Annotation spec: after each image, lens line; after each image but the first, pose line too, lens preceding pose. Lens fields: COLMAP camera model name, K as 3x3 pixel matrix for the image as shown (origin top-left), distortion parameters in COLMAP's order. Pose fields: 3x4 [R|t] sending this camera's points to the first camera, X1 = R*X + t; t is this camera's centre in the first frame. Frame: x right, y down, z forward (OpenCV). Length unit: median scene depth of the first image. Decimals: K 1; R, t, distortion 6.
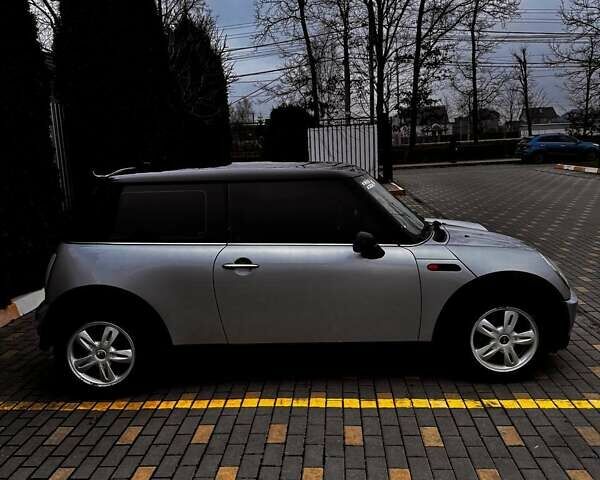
lens RADIAL K [[553.2, 0, 300.0], [0, 553.2, 240.0], [0, 0, 1]] dist [0.058701, -0.012305]
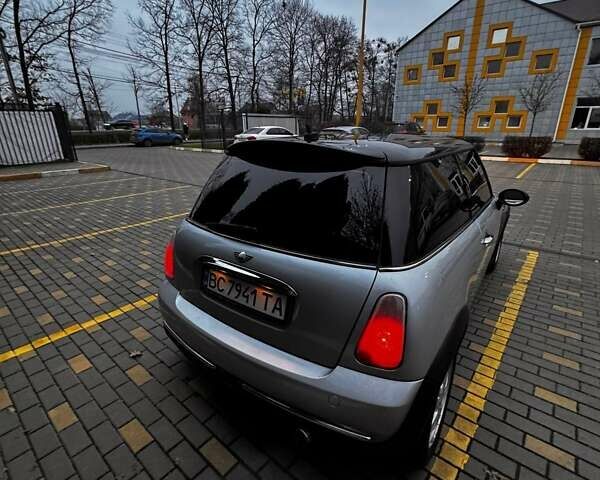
lens RADIAL K [[322.0, 0, 300.0], [0, 322.0, 240.0], [0, 0, 1]] dist [-0.002386, -0.002782]
pose [[0.592444, -0.231643, 0.771590, -0.083393], [0.119315, 0.972437, 0.200327, -0.011185], [-0.796727, -0.026621, 0.603753, 0.101634]]
